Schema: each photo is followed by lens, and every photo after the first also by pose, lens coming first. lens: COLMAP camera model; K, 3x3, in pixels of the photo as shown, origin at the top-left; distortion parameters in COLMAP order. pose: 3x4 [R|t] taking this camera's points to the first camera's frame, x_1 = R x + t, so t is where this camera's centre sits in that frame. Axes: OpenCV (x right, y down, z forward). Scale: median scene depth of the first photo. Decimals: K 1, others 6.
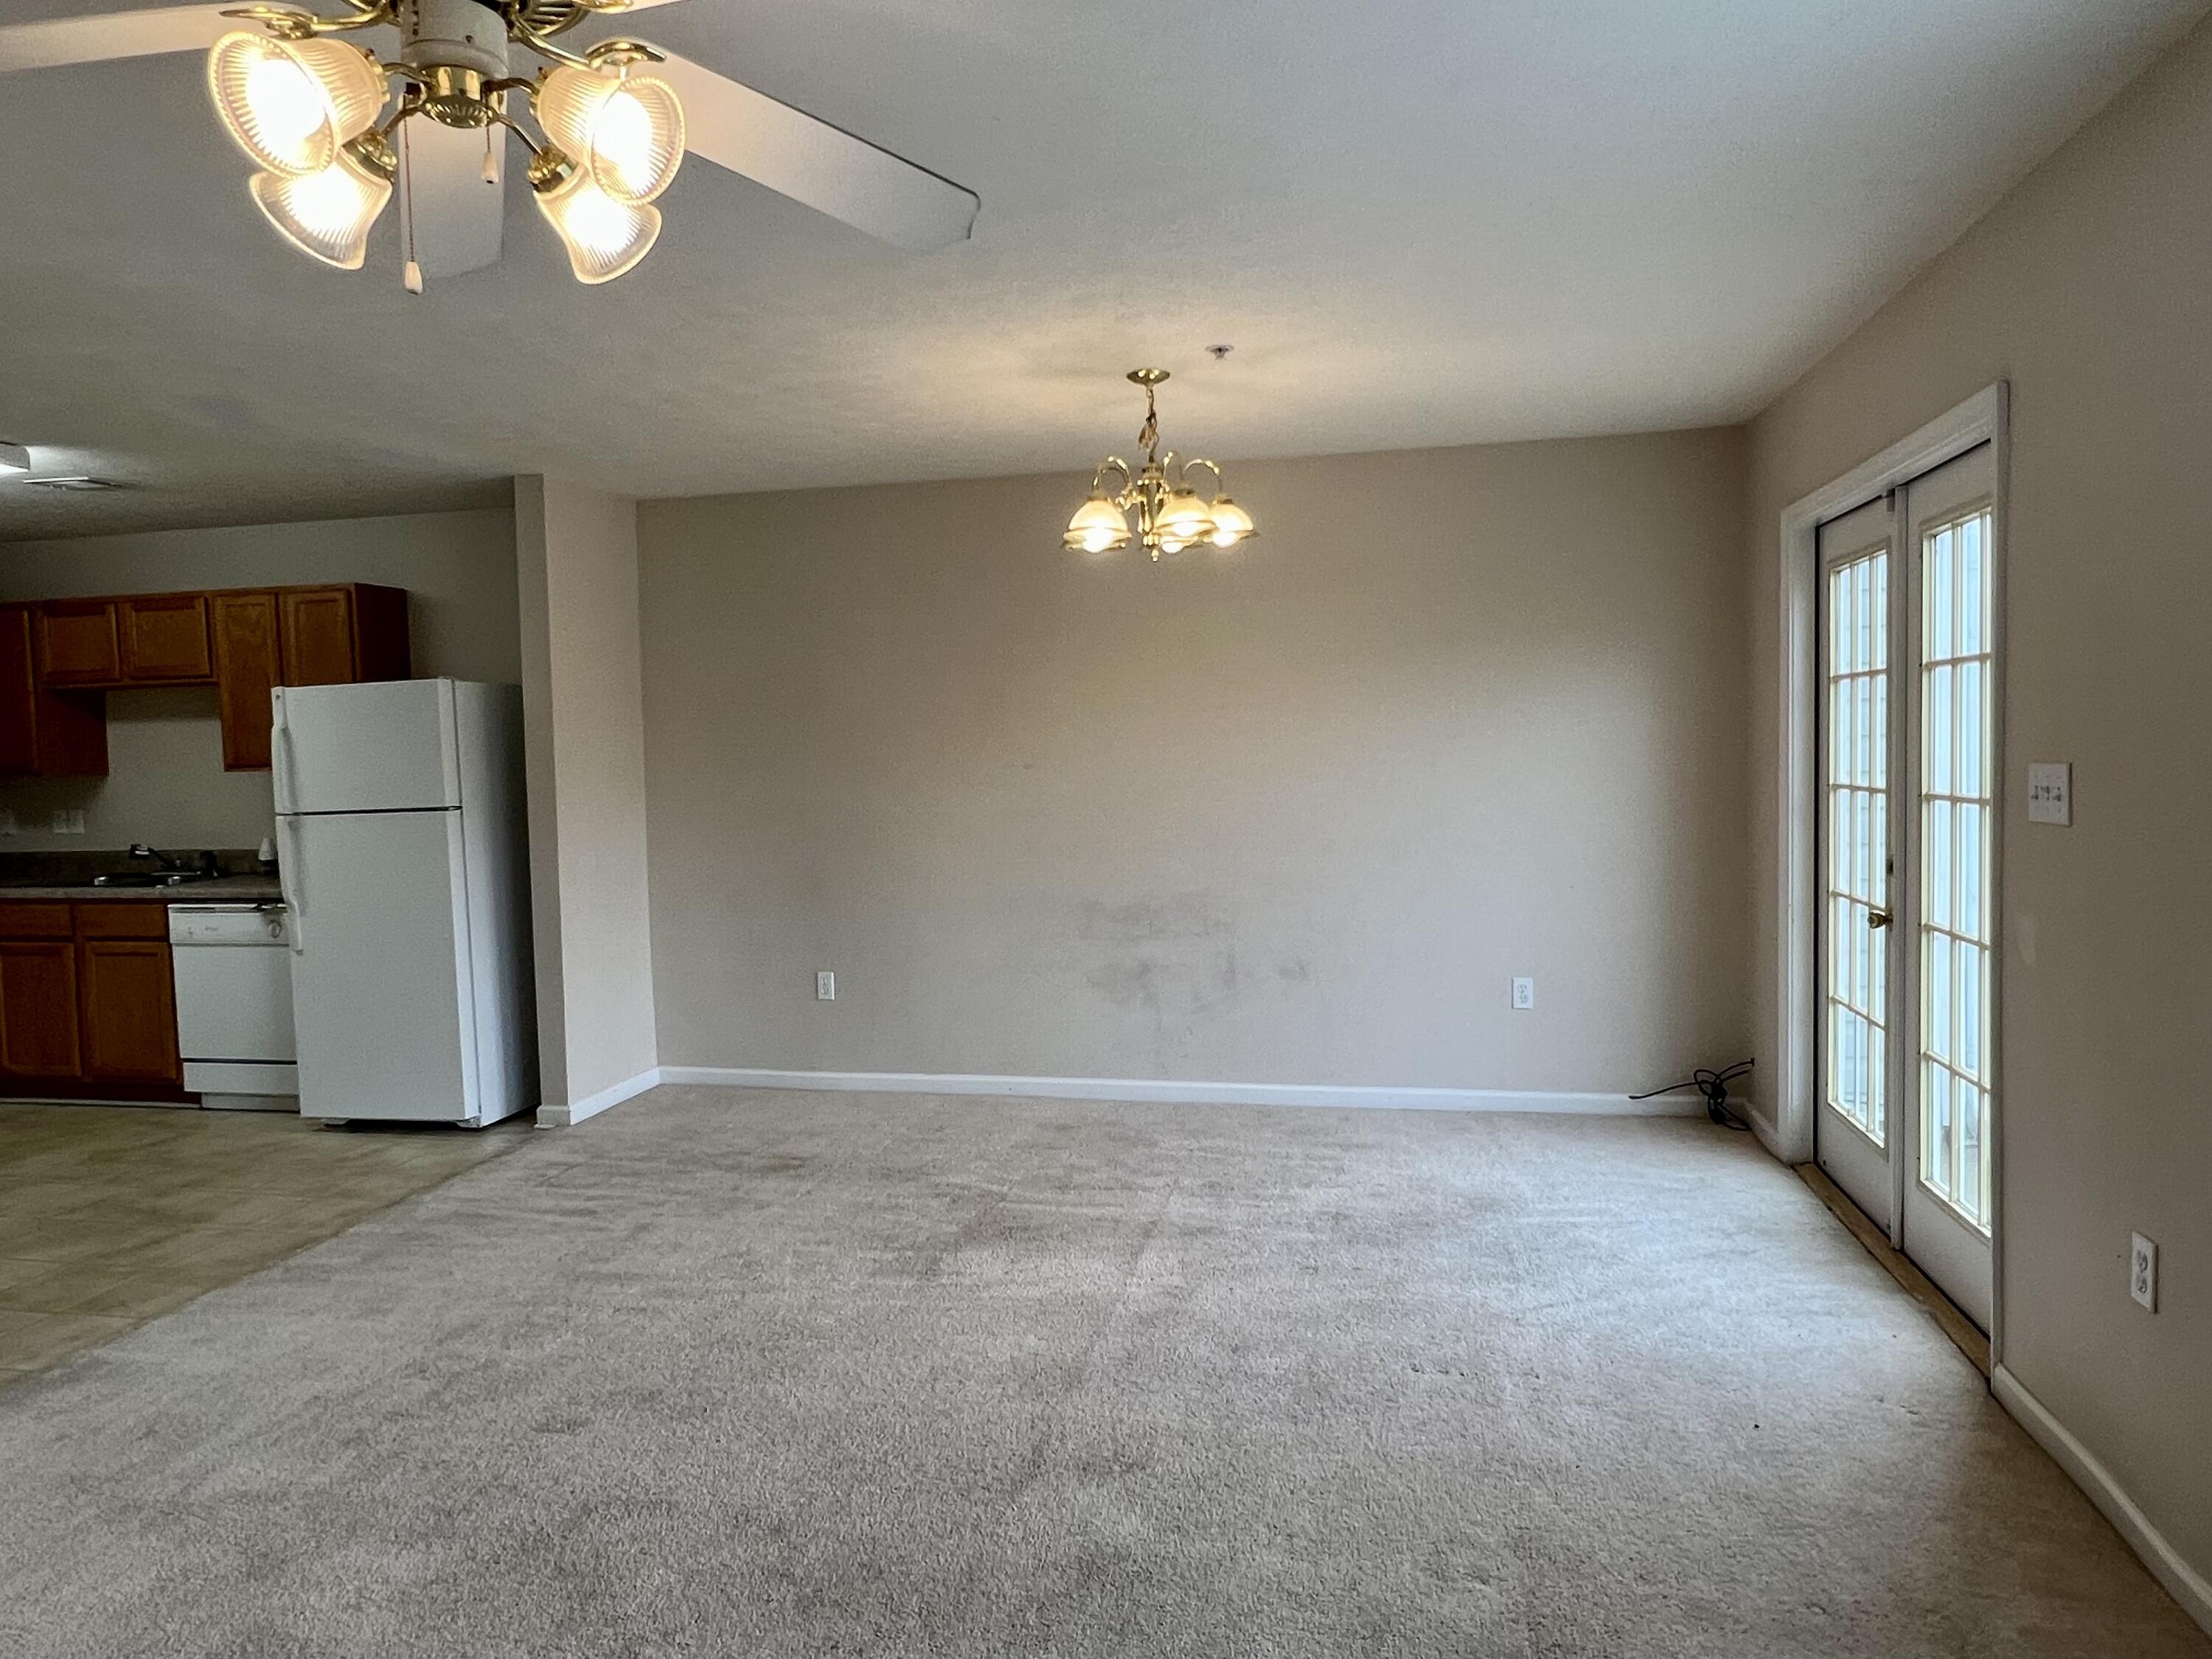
lens RADIAL K [[1379.5, 0, 1101.7], [0, 1379.5, 822.0], [0, 0, 1]] dist [0.000314, 0.001068]
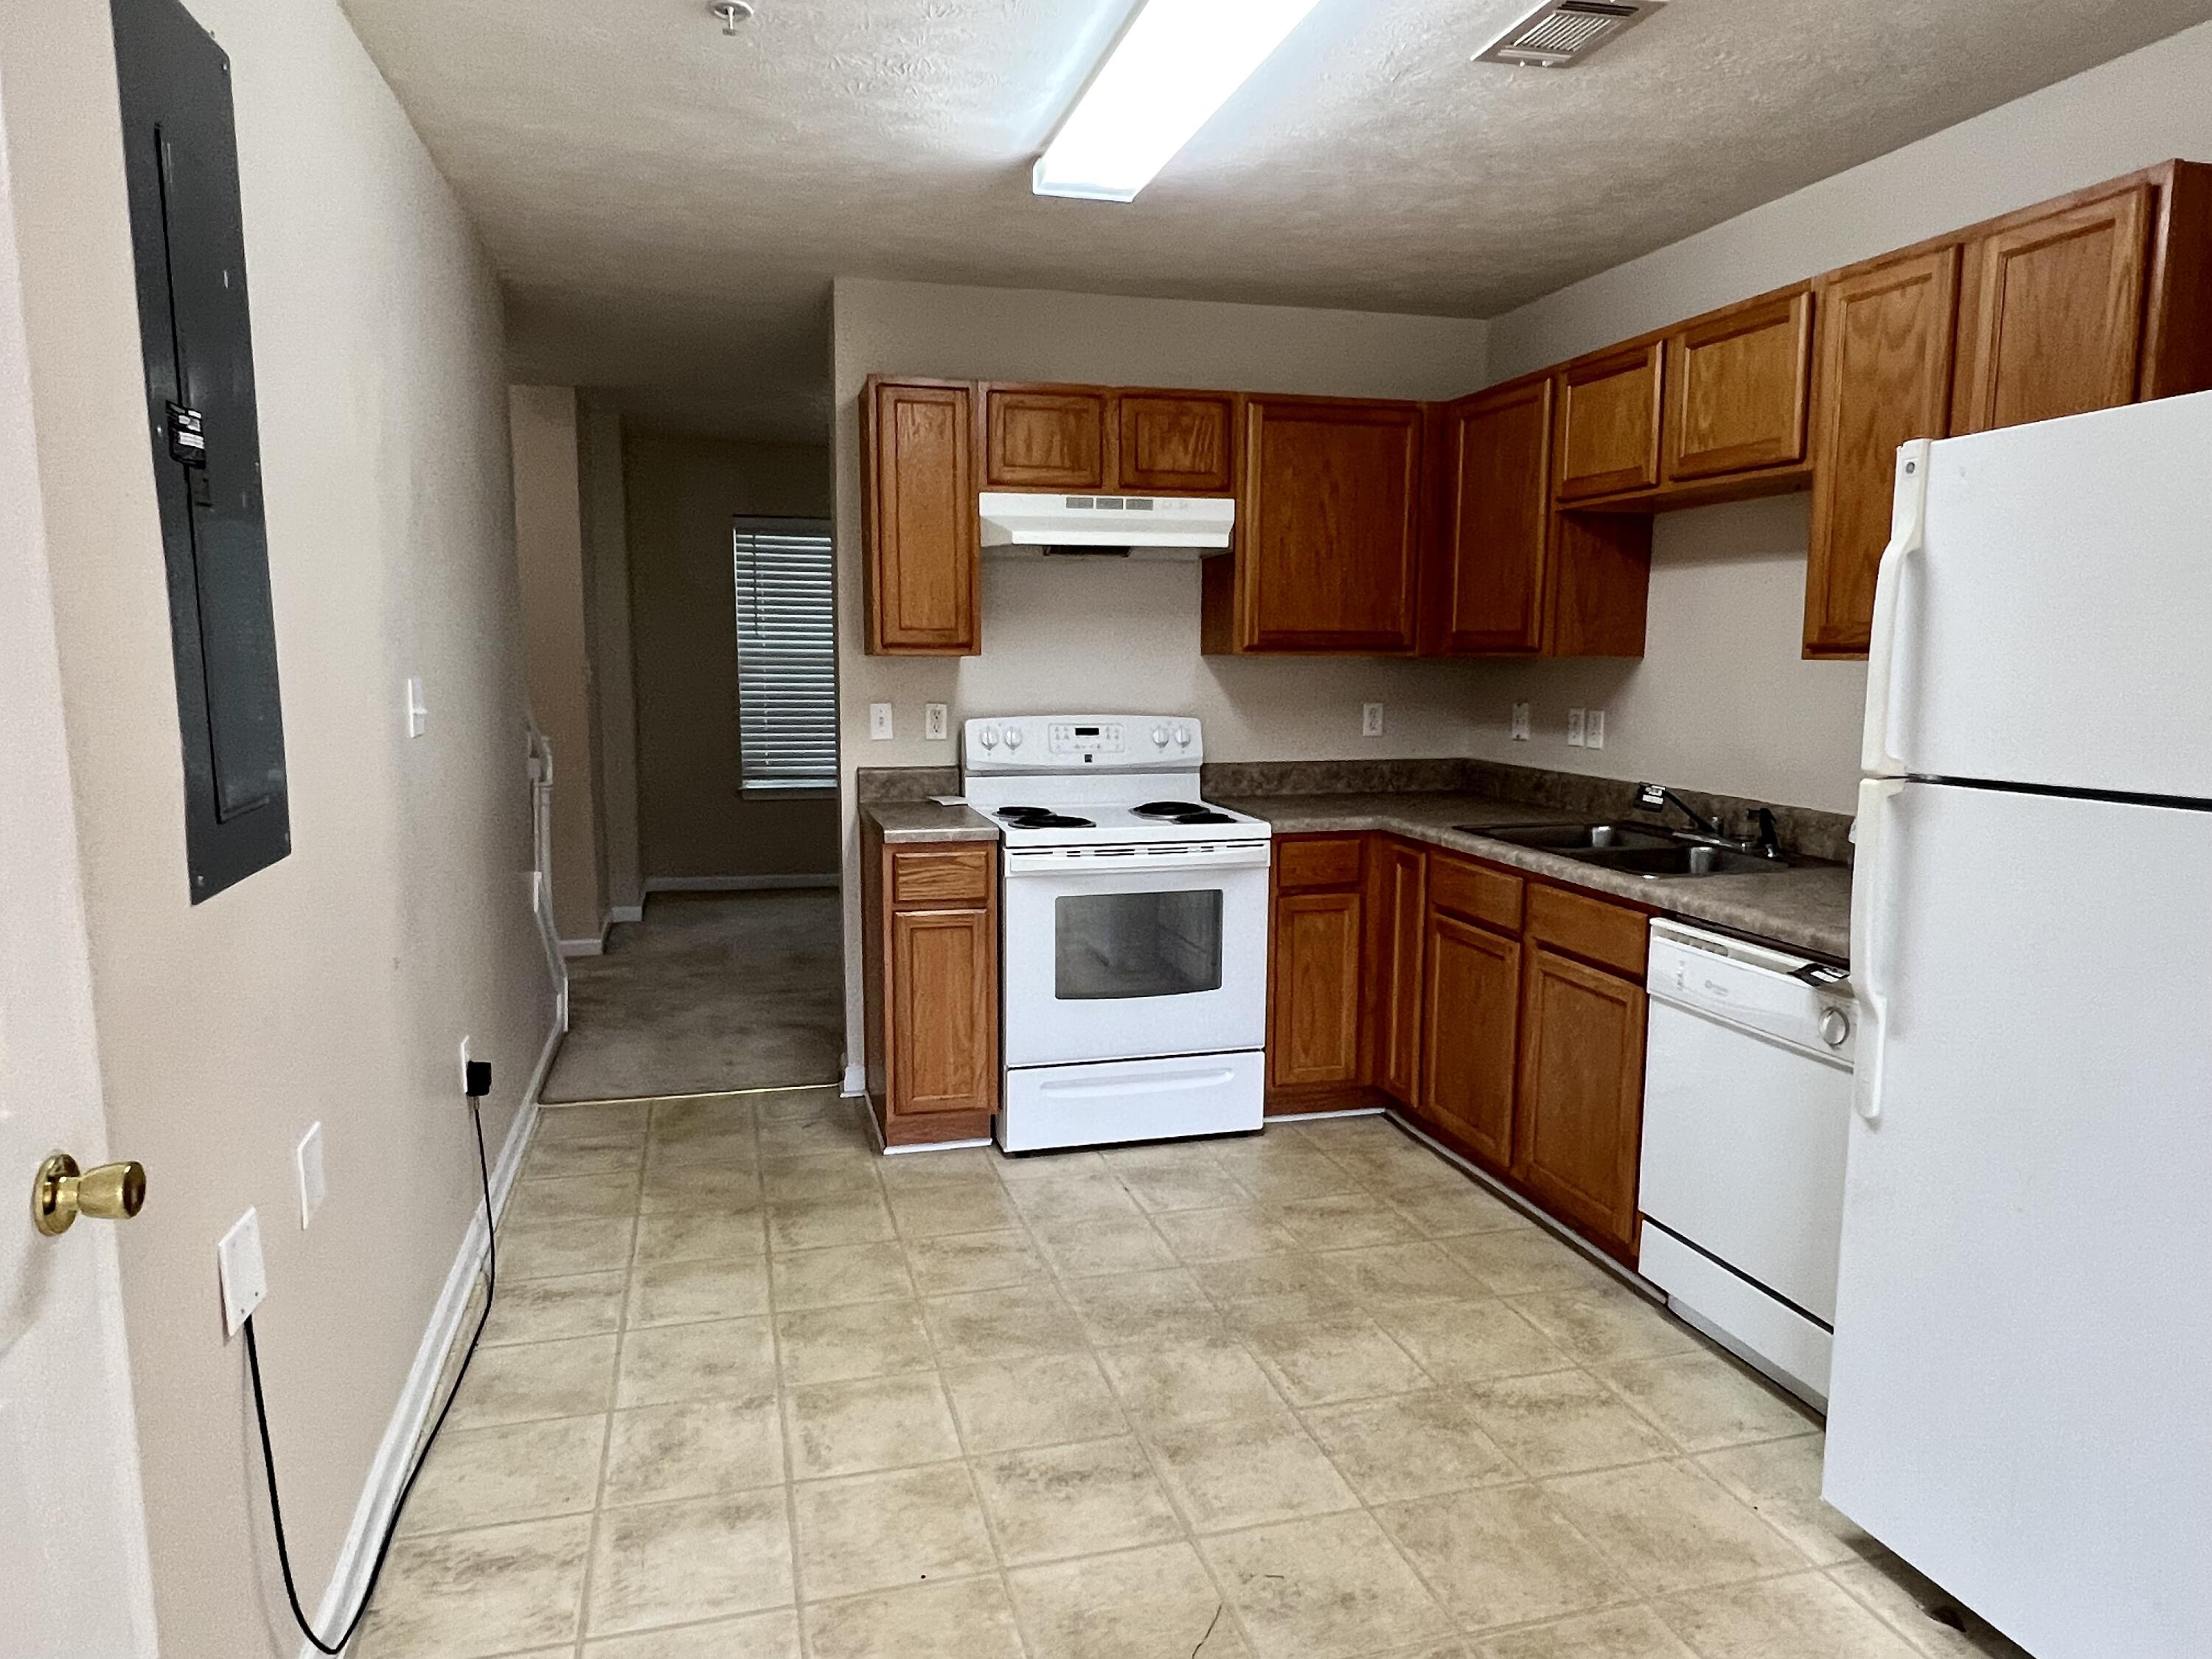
lens RADIAL K [[1400.8, 0, 1106.0], [0, 1400.8, 829.5], [0, 0, 1]] dist [0.012492, -0.001507]
pose [[0.462709, 0.146114, -0.874386, -0.344571], [-0.073022, 0.989254, 0.126667, -0.024693], [0.883498, 0.005239, 0.468406, 0.619990]]
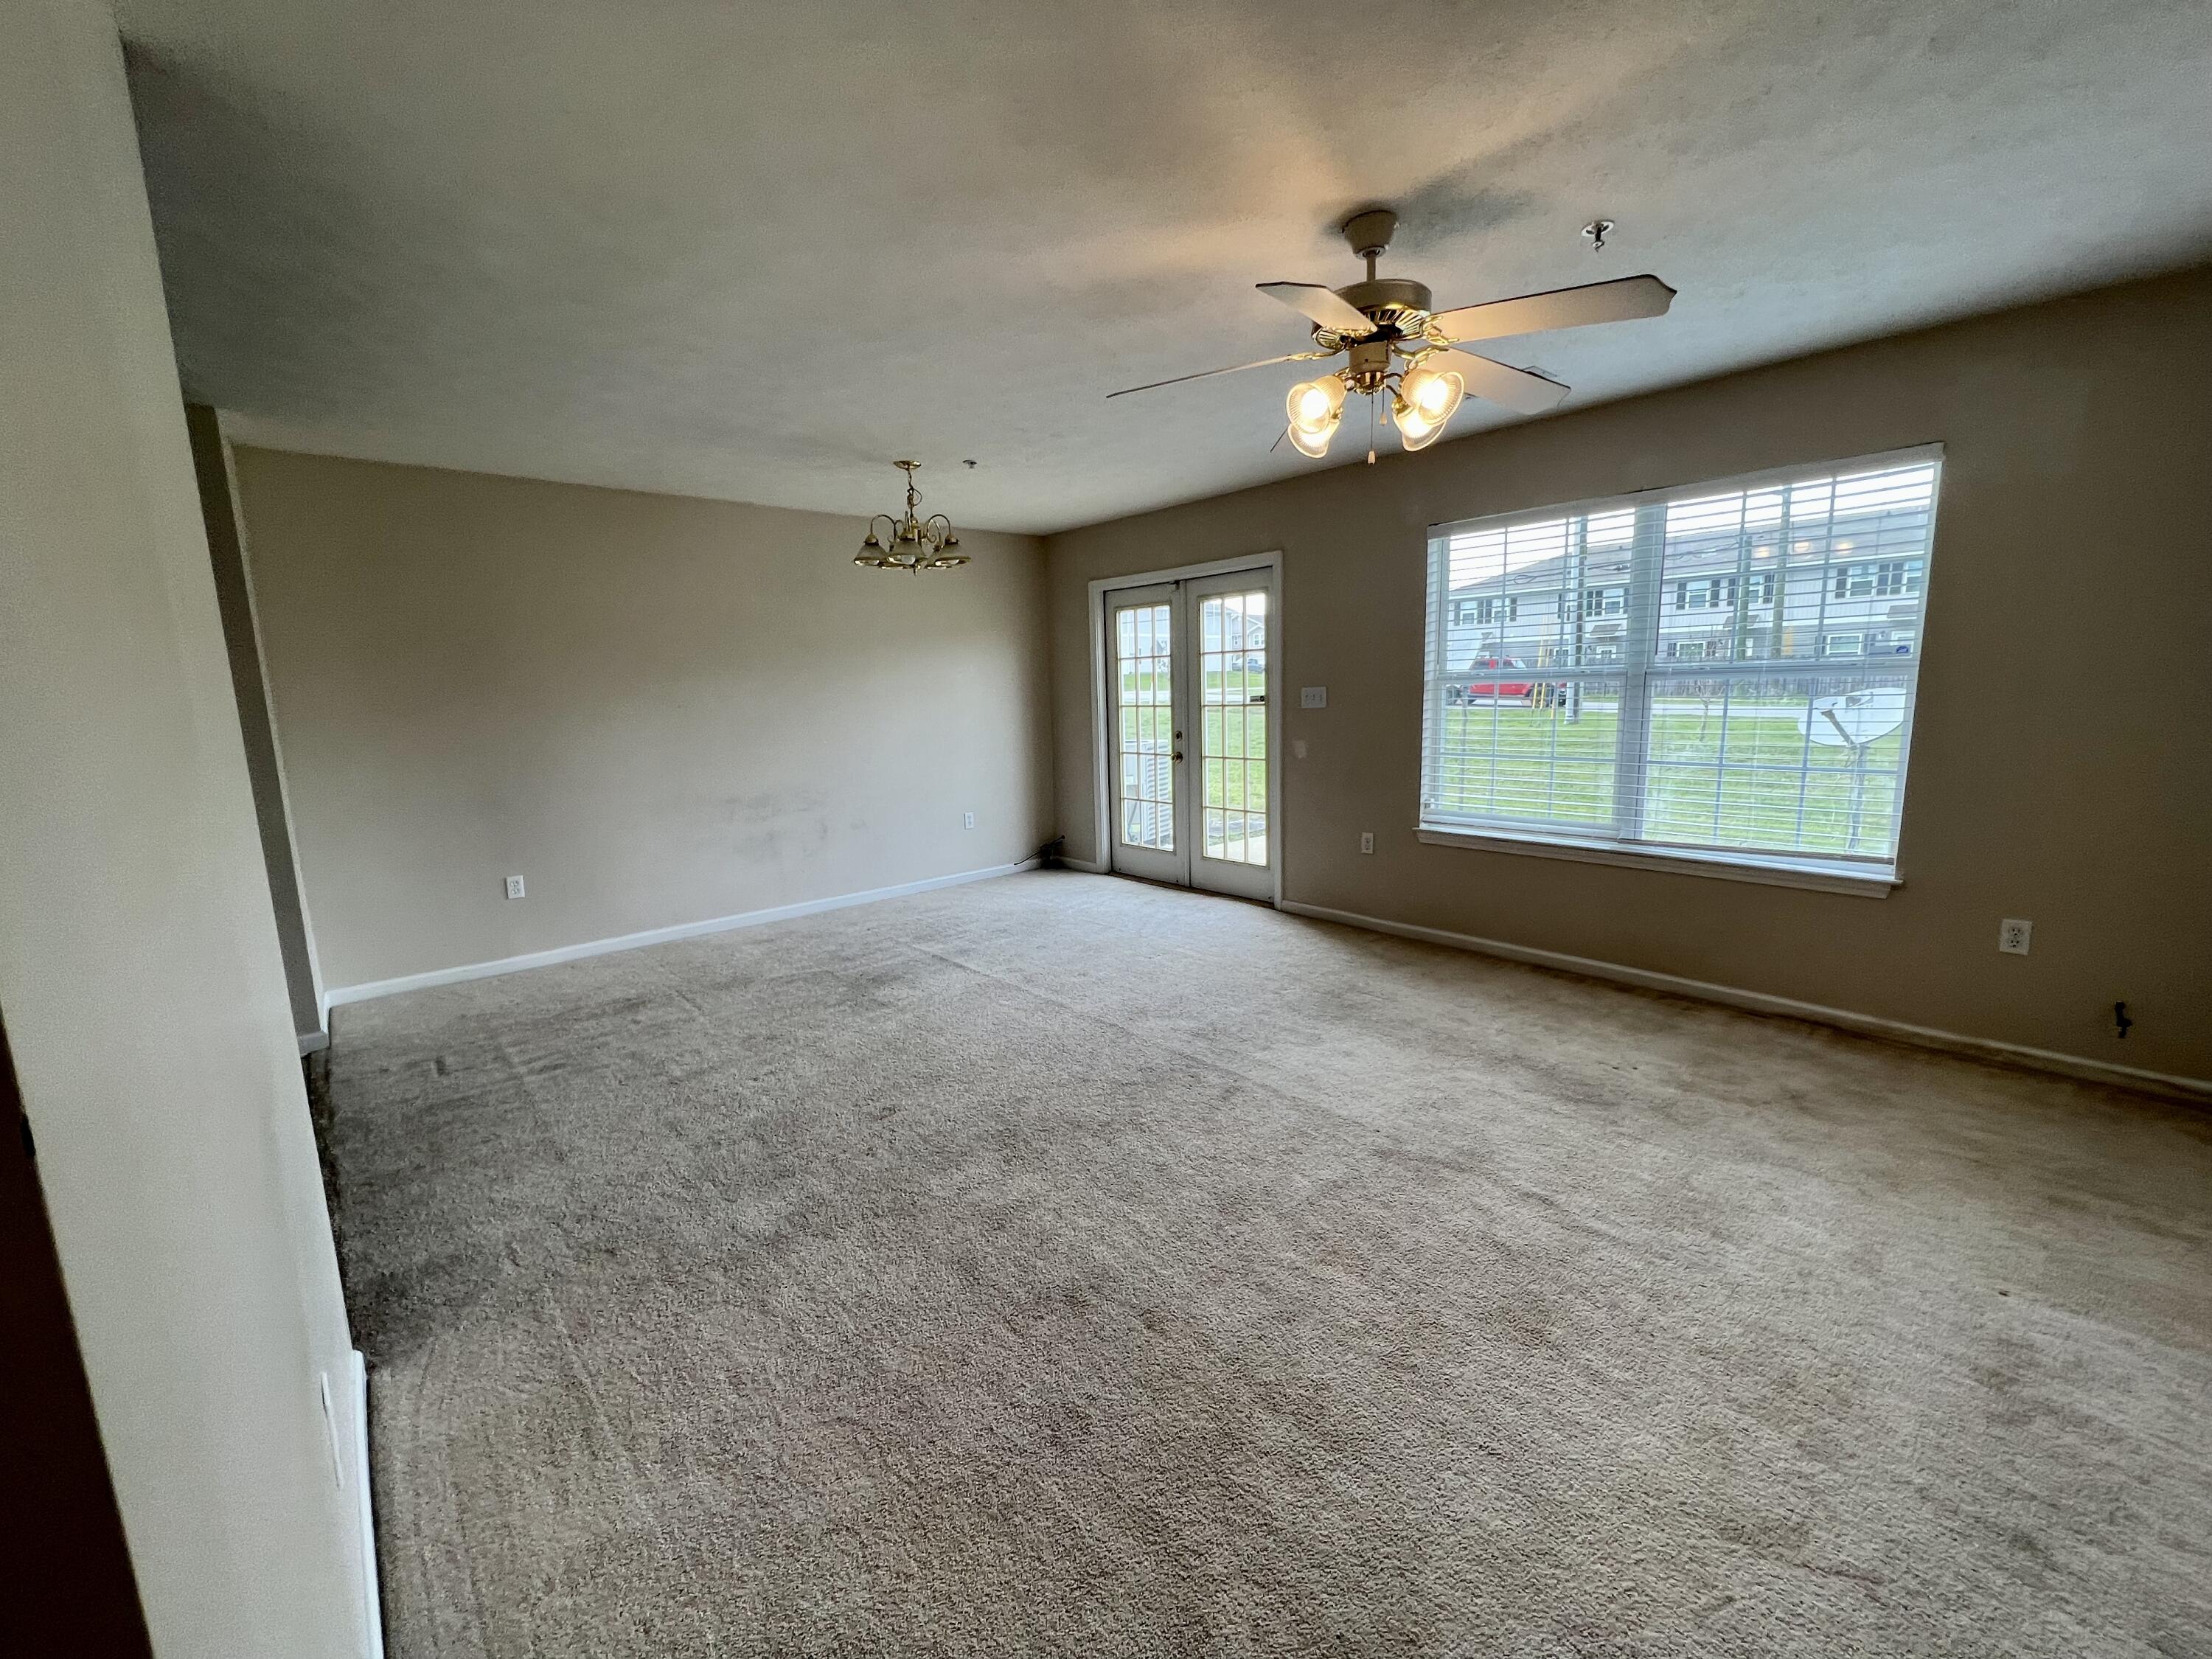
lens RADIAL K [[882.0, 0, 1103.0], [0, 882.0, 821.5], [0, 0, 1]] dist [-0.001475, 0.000008]
pose [[0.588928, -0.114534, 0.800029, -0.558614], [0.059234, 0.993362, 0.098608, 0.015262], [-0.806012, -0.010684, 0.591803, 0.119865]]
